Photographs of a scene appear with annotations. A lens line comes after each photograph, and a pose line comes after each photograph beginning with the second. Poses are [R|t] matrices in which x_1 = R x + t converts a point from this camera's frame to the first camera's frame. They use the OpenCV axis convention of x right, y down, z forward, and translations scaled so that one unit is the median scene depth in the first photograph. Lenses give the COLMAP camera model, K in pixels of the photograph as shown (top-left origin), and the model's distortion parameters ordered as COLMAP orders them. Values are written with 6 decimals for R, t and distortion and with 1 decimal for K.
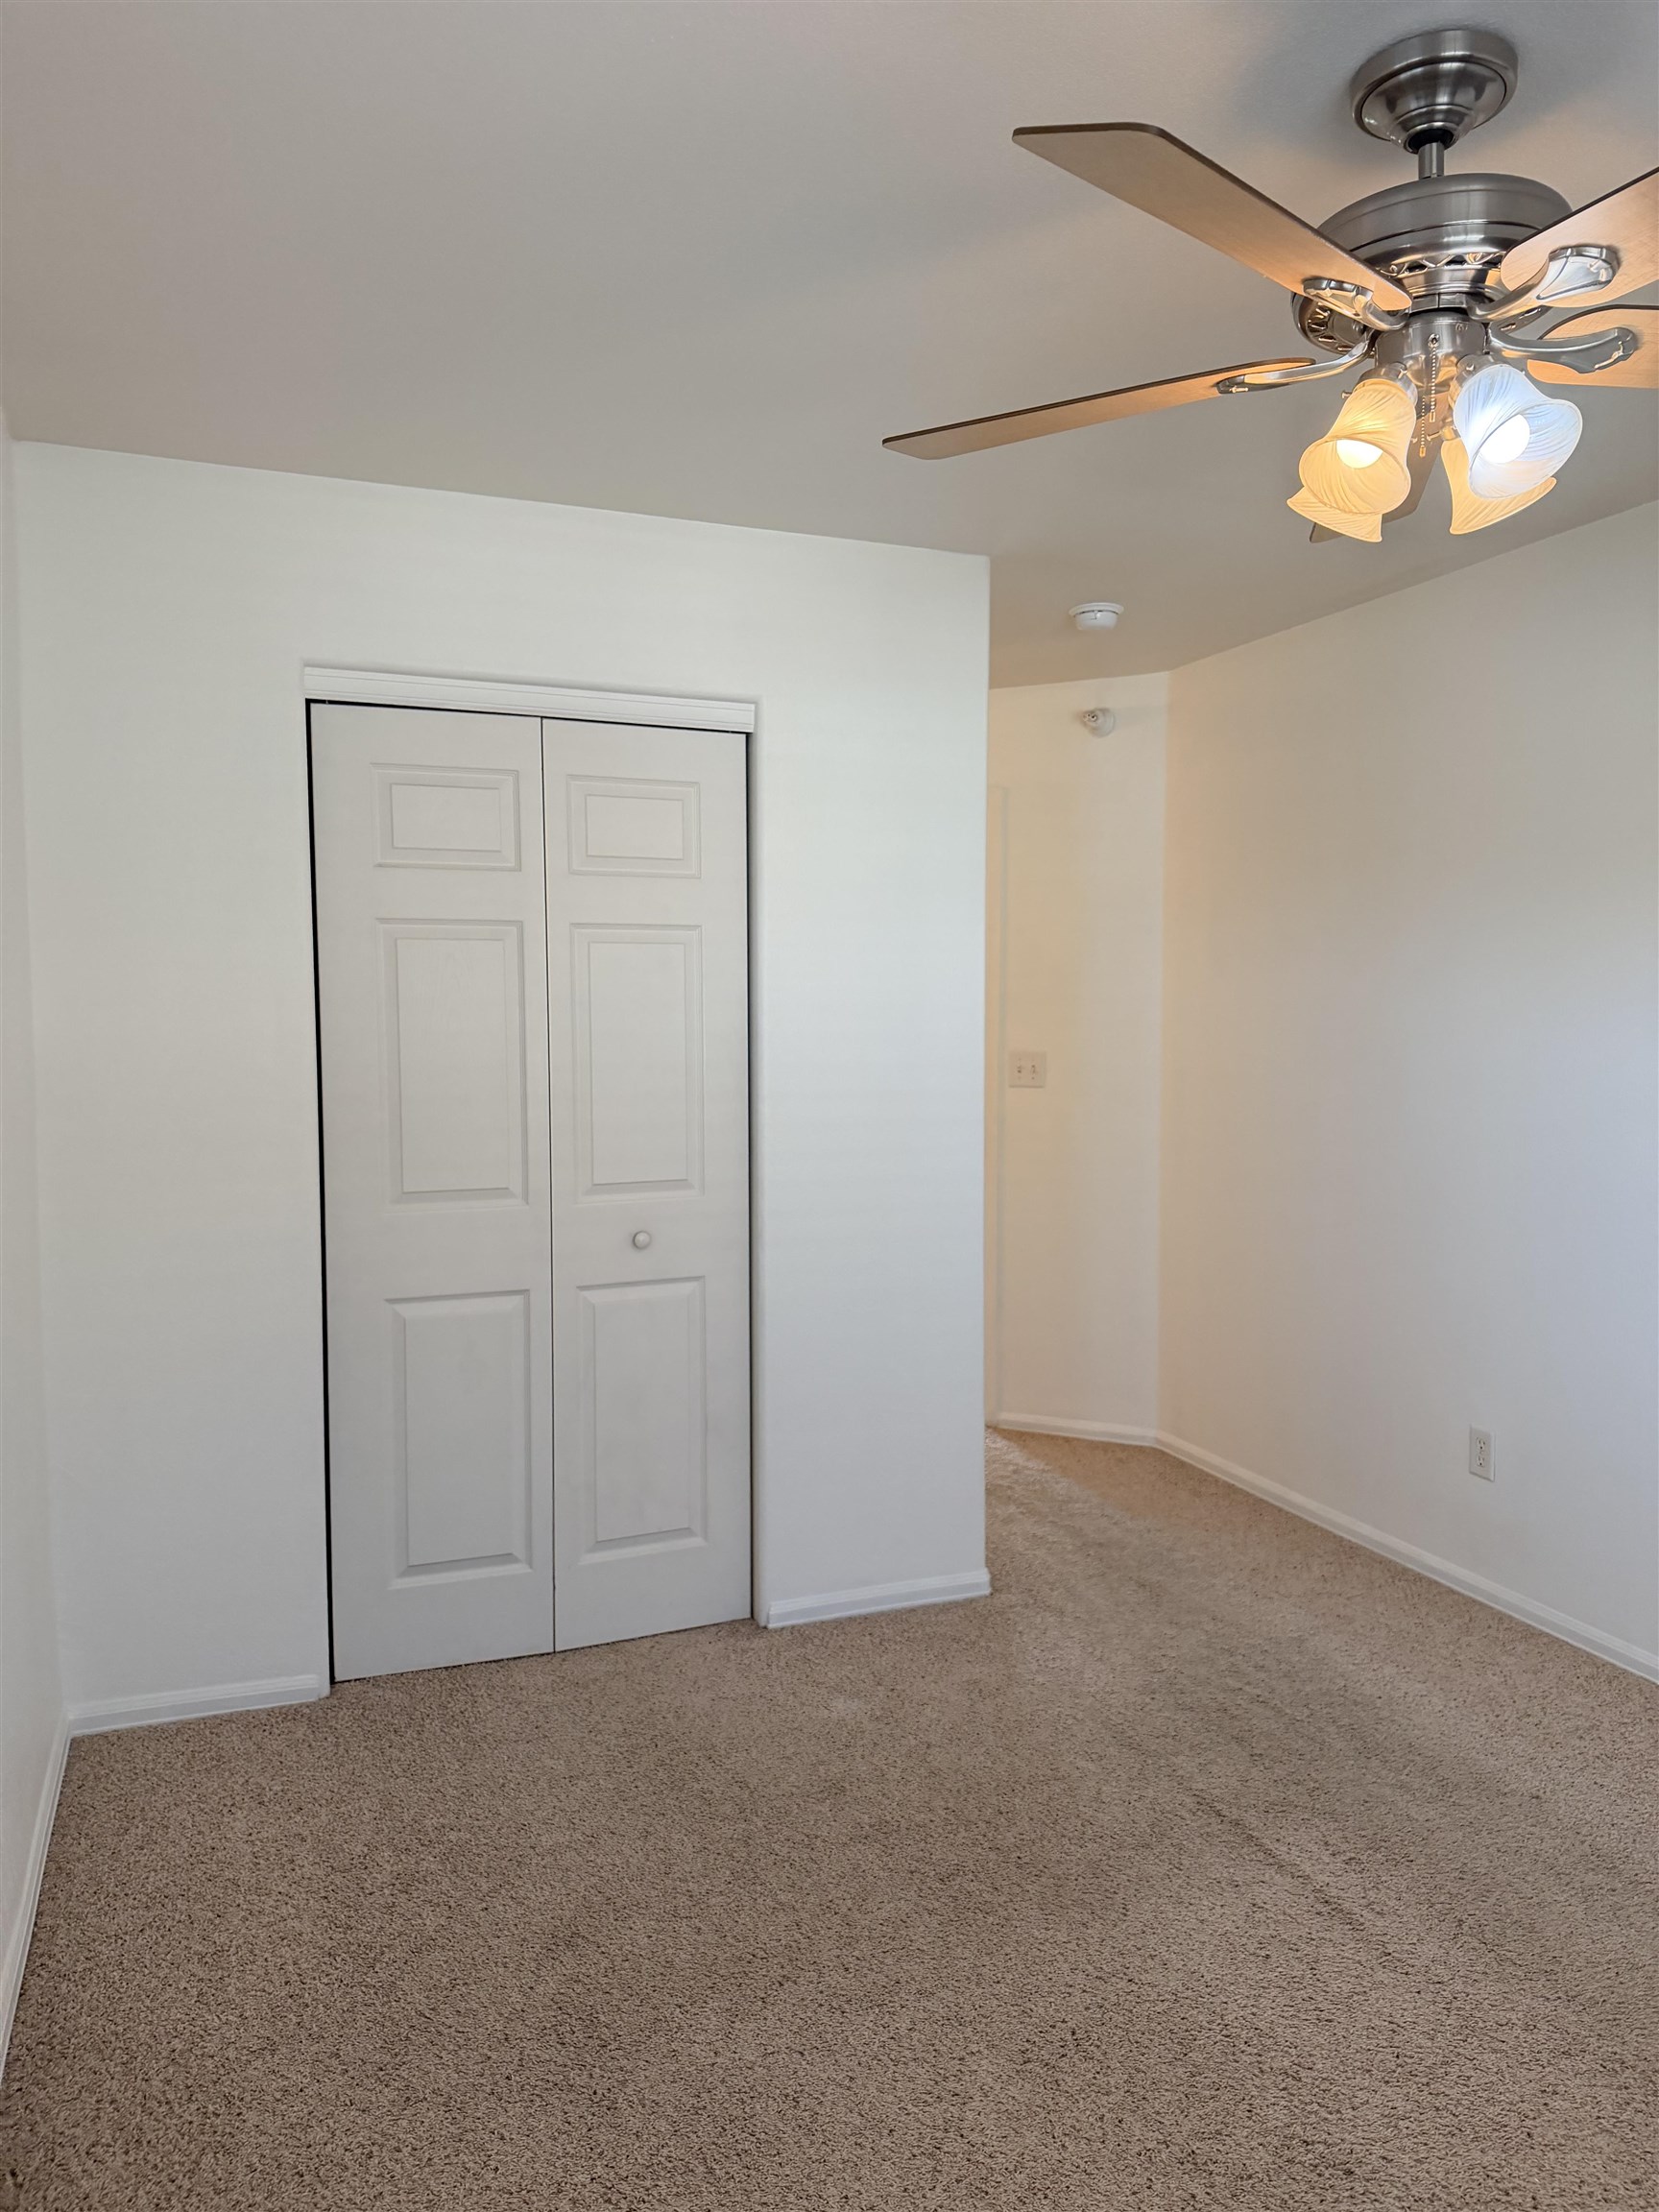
lens RADIAL K [[1539.1, 0, 828.0], [0, 1539.1, 1113.7], [0, 0, 1]] dist [0.120678, -0.212269]
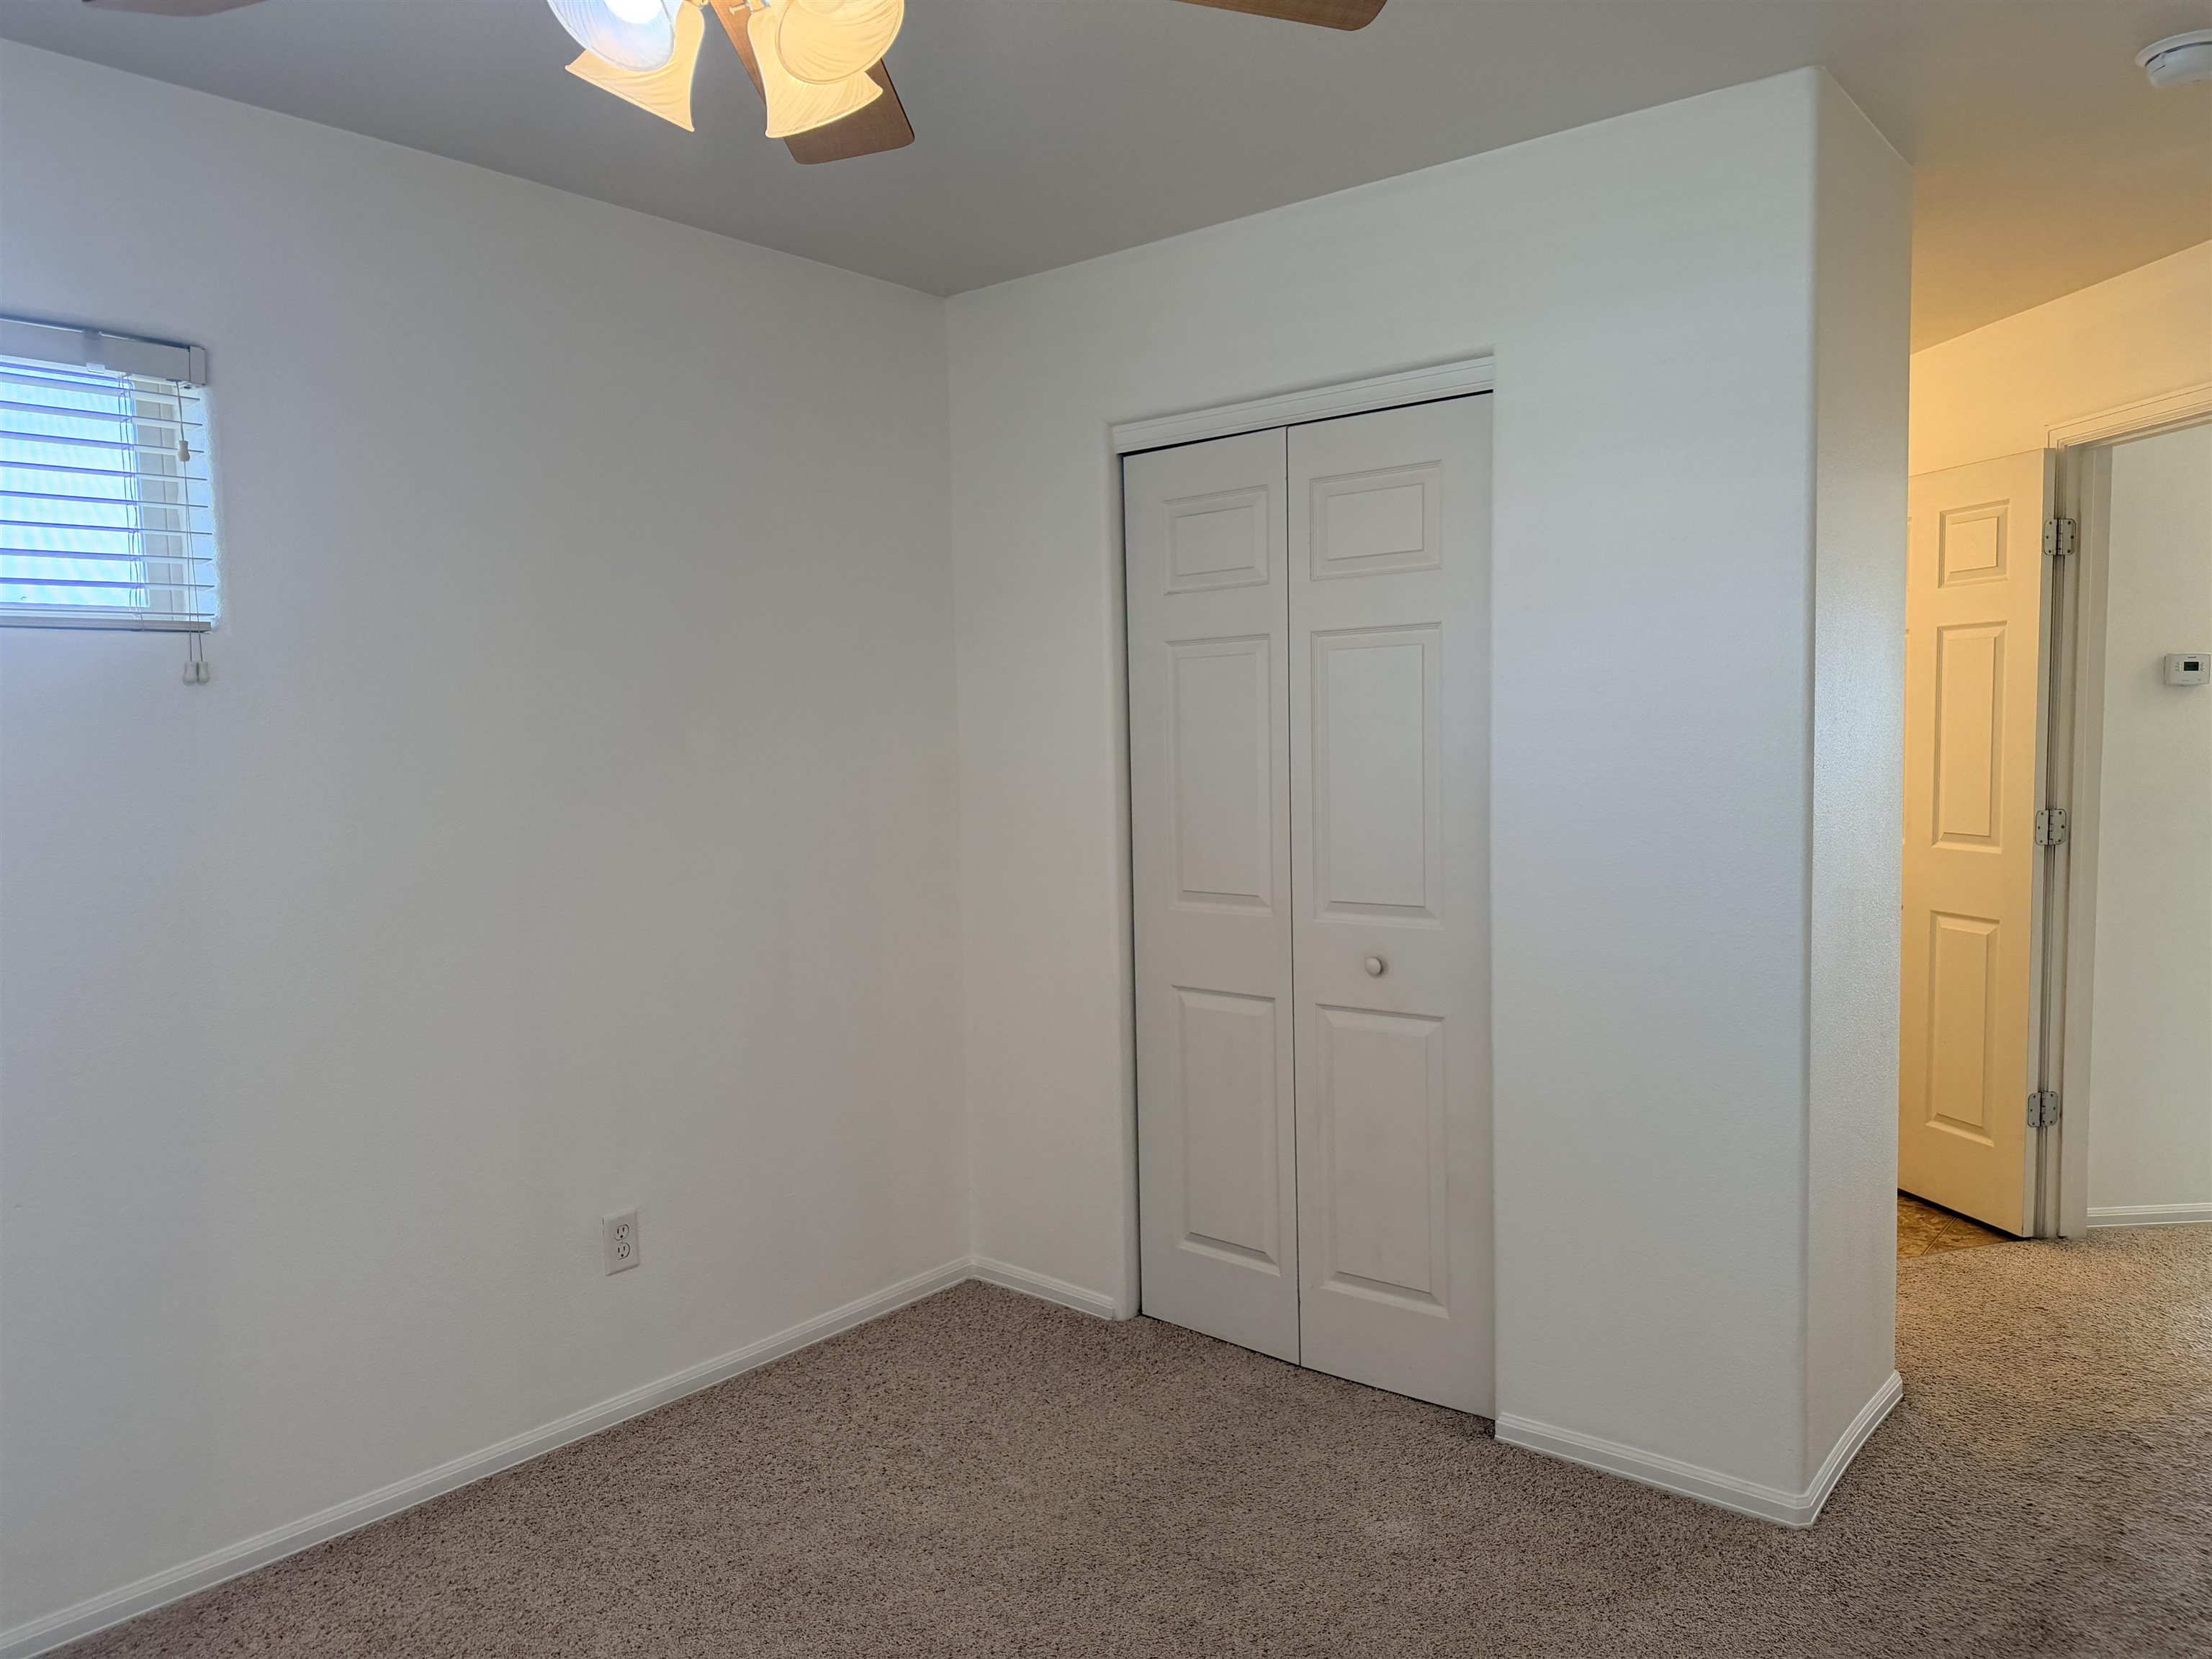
lens RADIAL K [[1539.1, 0, 1112.5], [0, 1539.1, 834.6], [0, 0, 1]] dist [0.120678, -0.212269]
pose [[0.493012, 0.057219, -0.868139, 0.621749], [-0.041570, 0.998245, 0.042186, -0.031103], [0.869029, 0.015290, 0.494525, 0.406733]]
